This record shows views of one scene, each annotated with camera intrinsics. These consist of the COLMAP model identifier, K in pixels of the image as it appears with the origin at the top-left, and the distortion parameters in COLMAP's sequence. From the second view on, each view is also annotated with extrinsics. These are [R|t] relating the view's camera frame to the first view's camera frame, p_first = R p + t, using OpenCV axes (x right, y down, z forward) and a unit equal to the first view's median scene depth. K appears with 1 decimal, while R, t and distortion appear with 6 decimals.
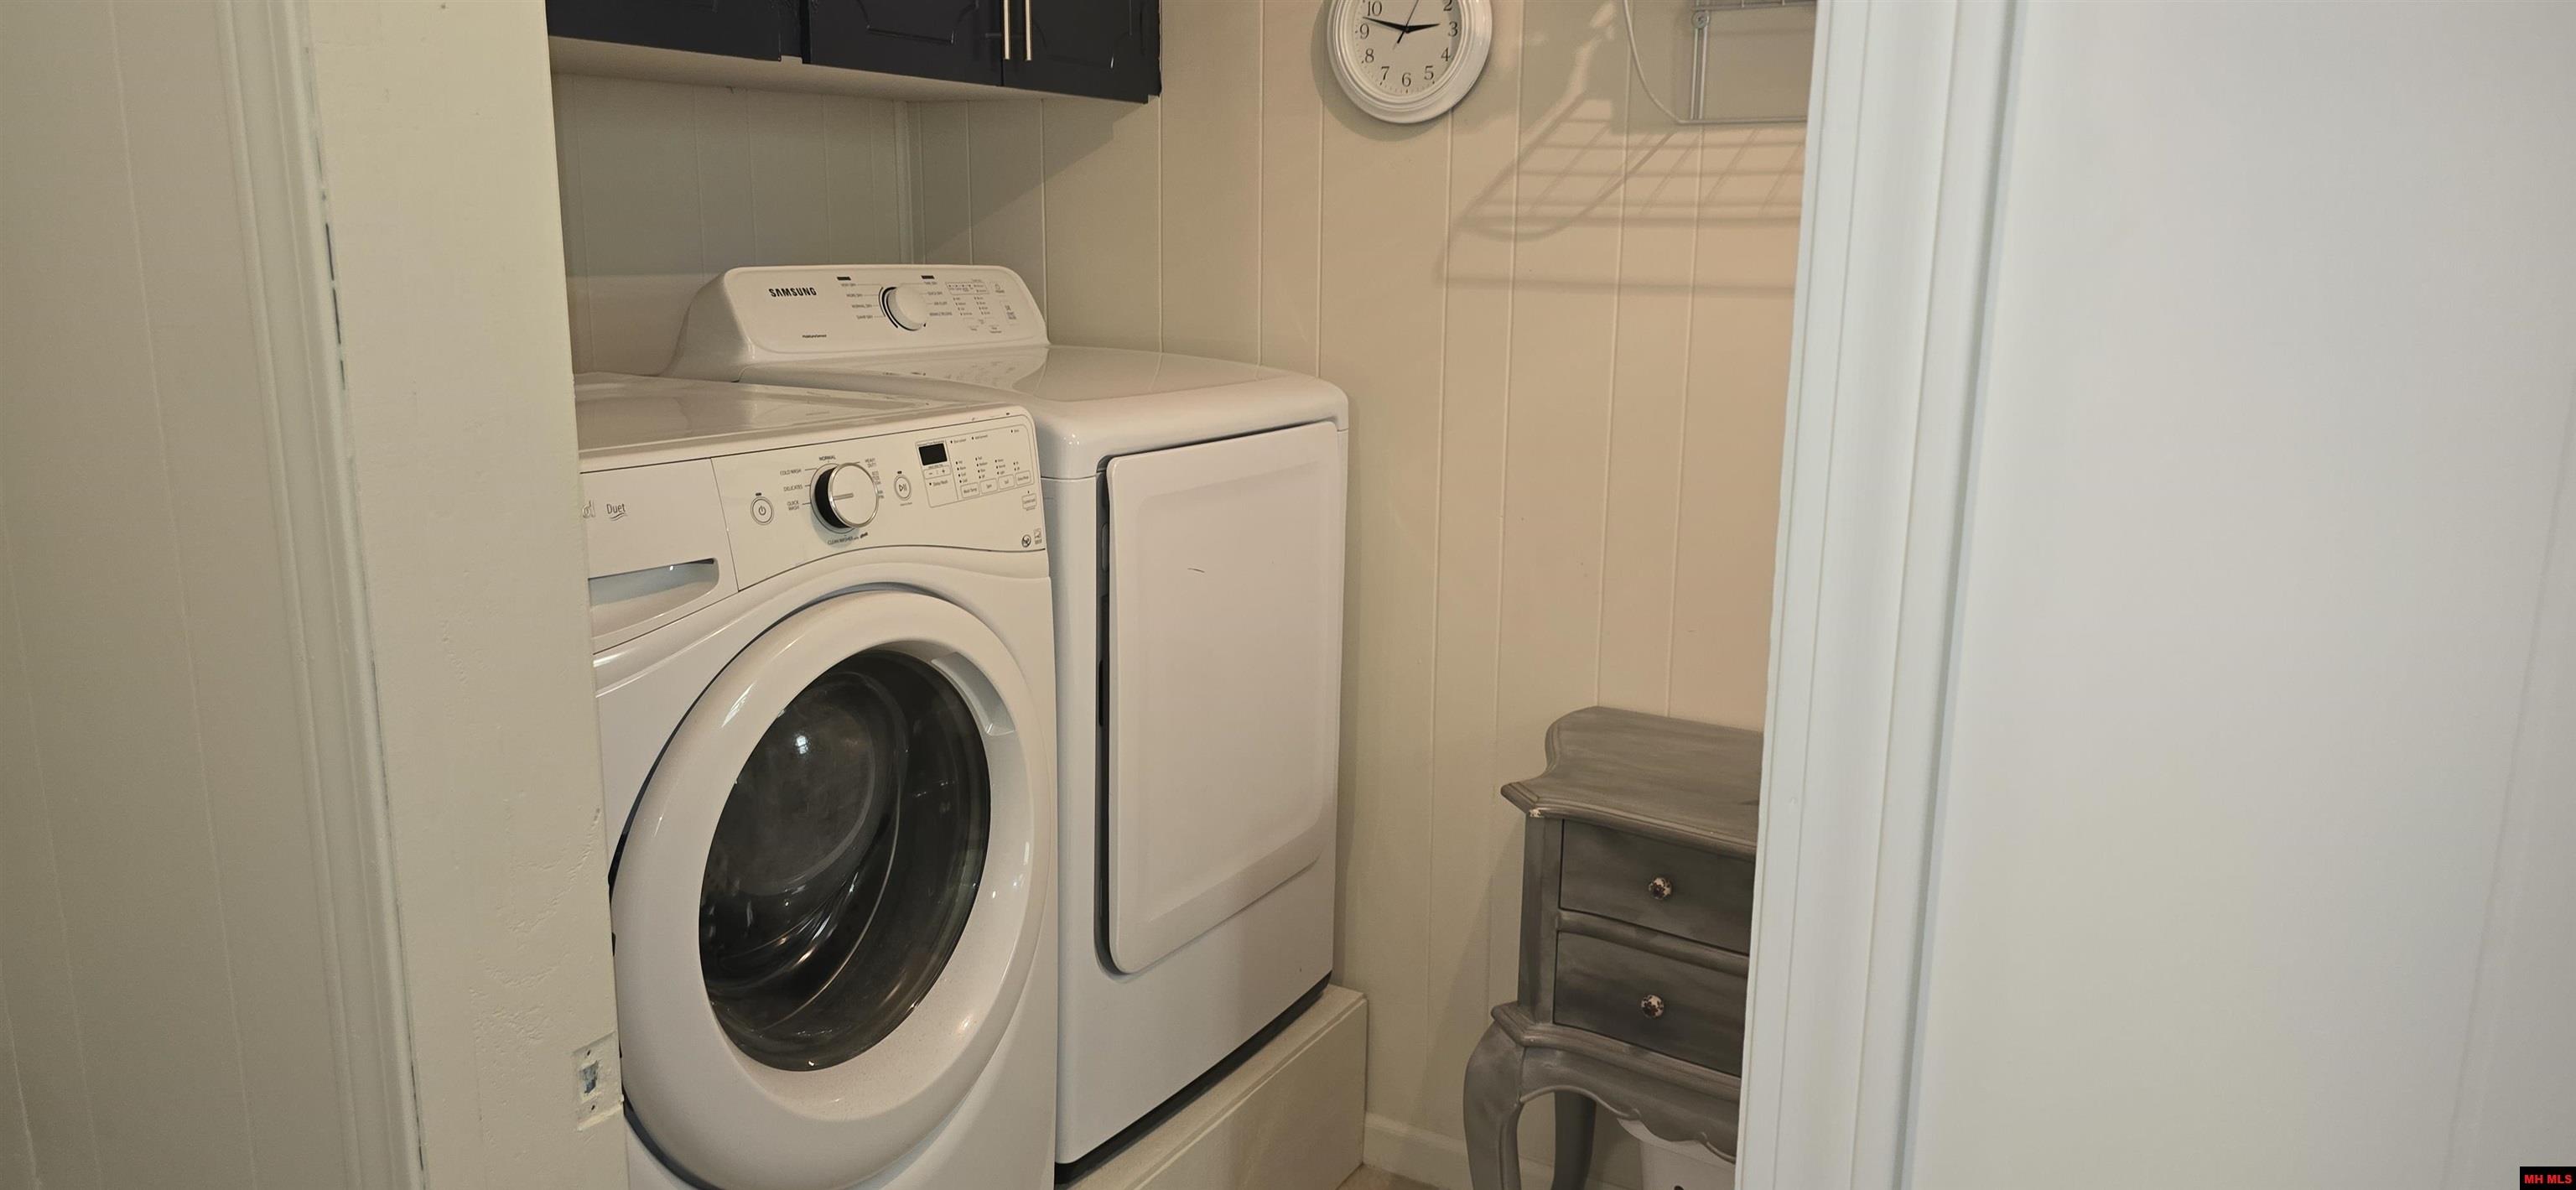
lens RADIAL K [[1722.6, 0, 1290.6], [0, 1722.6, 597.6], [0, 0, 1]] dist [0.068713, -0.074728]
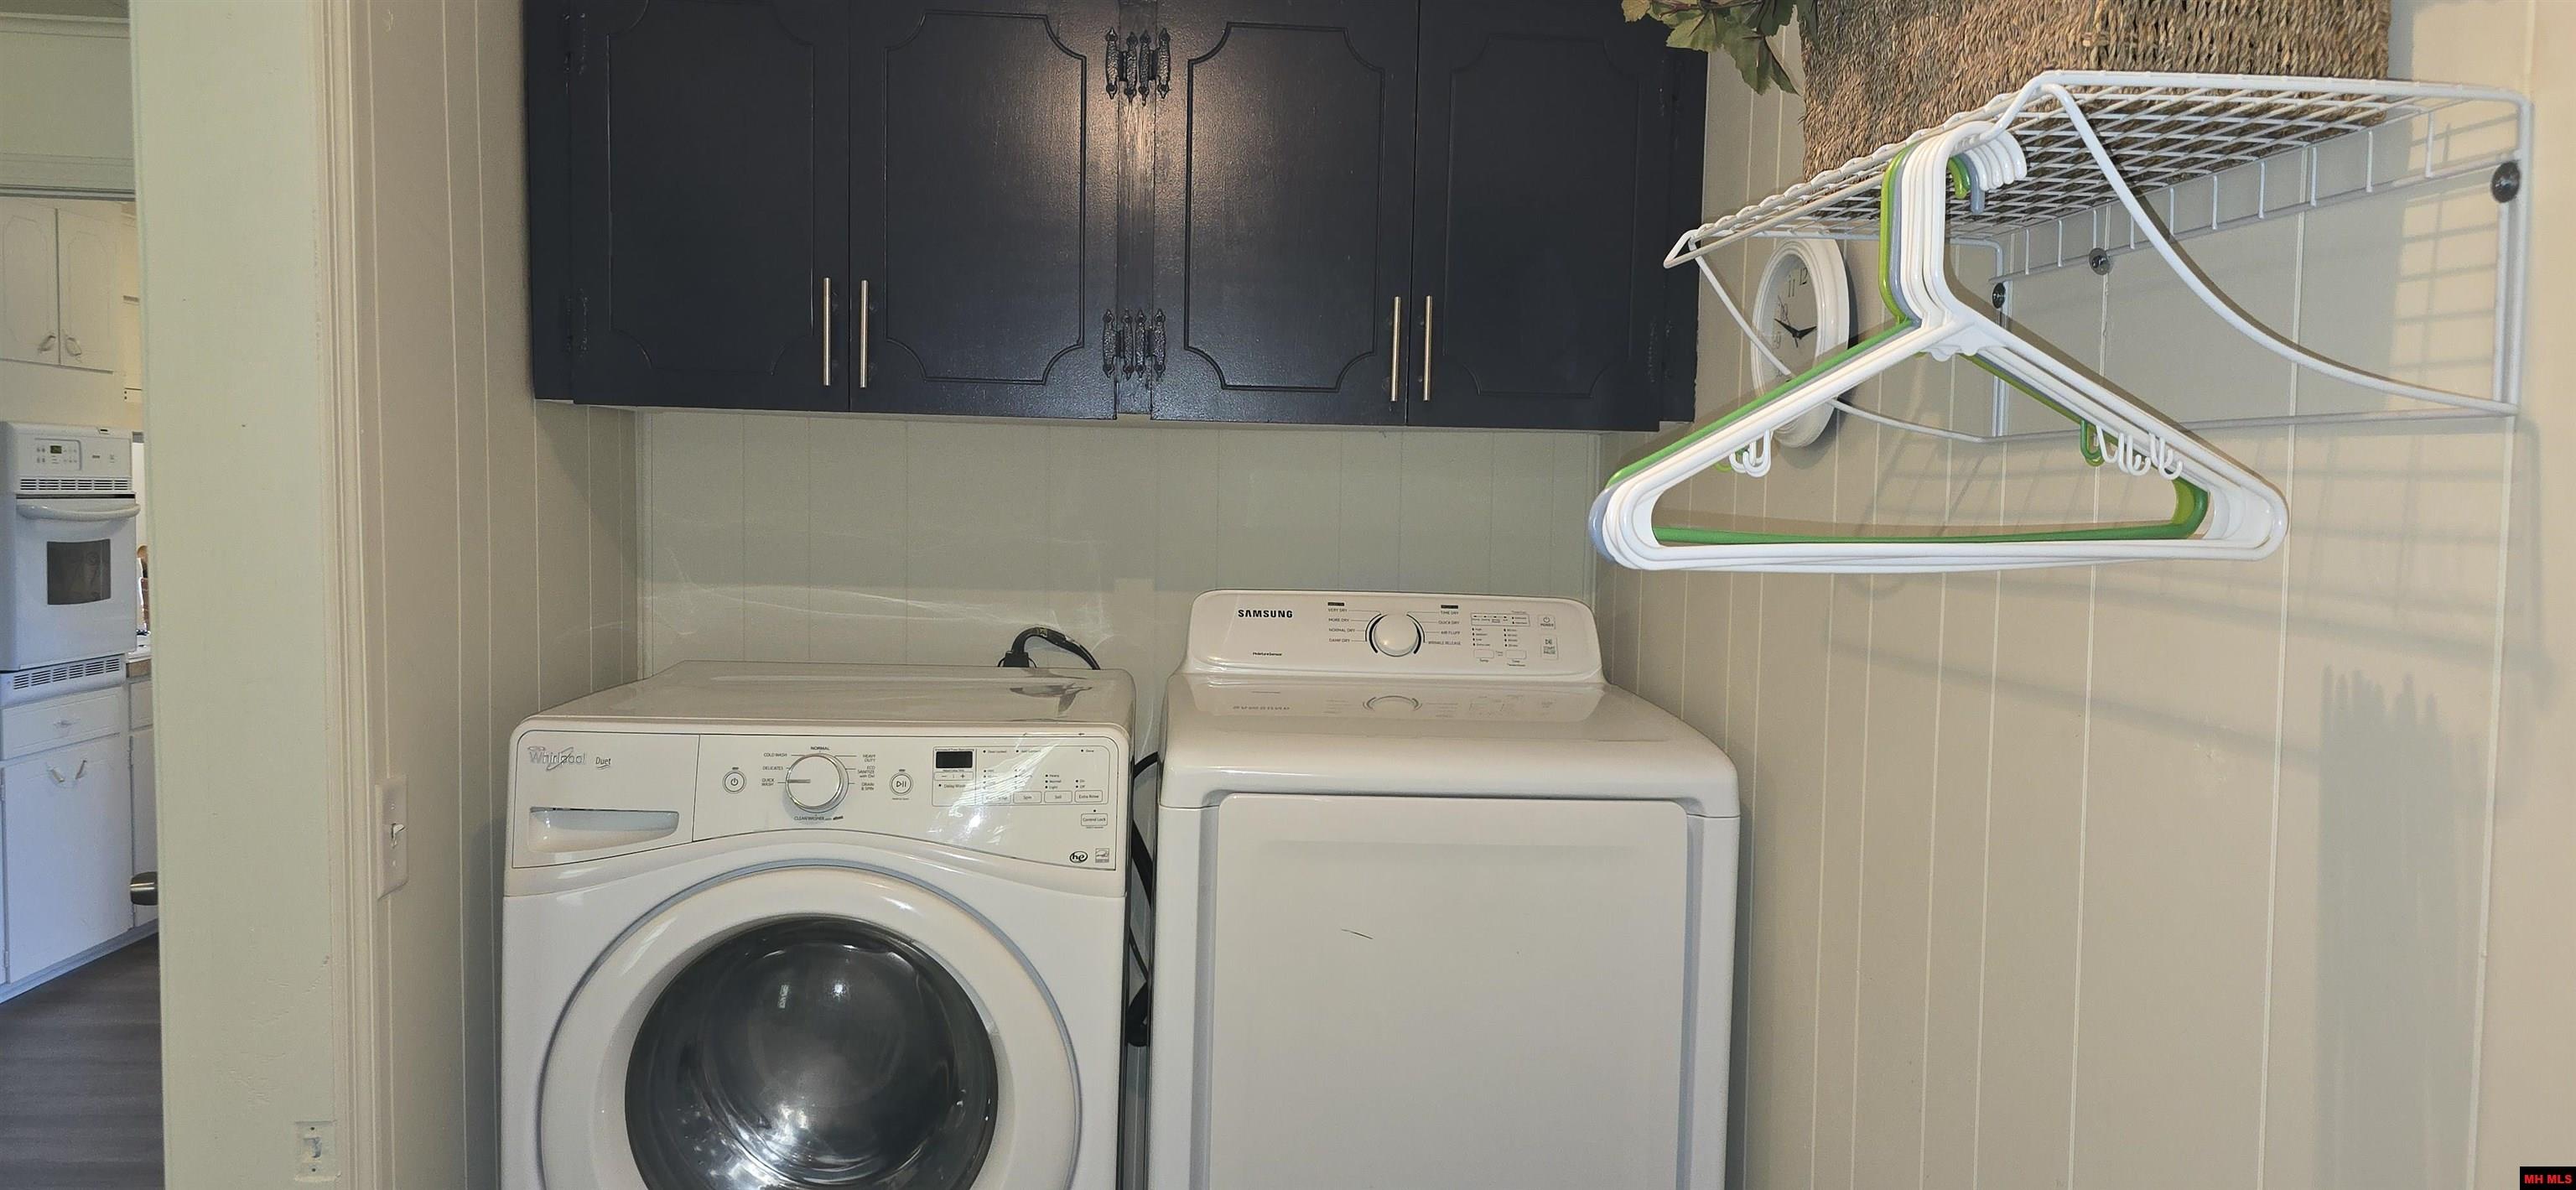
lens RADIAL K [[1722.6, 0, 1284.5], [0, 1722.6, 596.8], [0, 0, 1]] dist [0.068713, -0.074728]
pose [[0.563419, 0.044781, -0.824957, 0.634271], [-0.187539, 0.979396, -0.074919, -0.108515], [0.804605, 0.196923, 0.560208, 0.397674]]
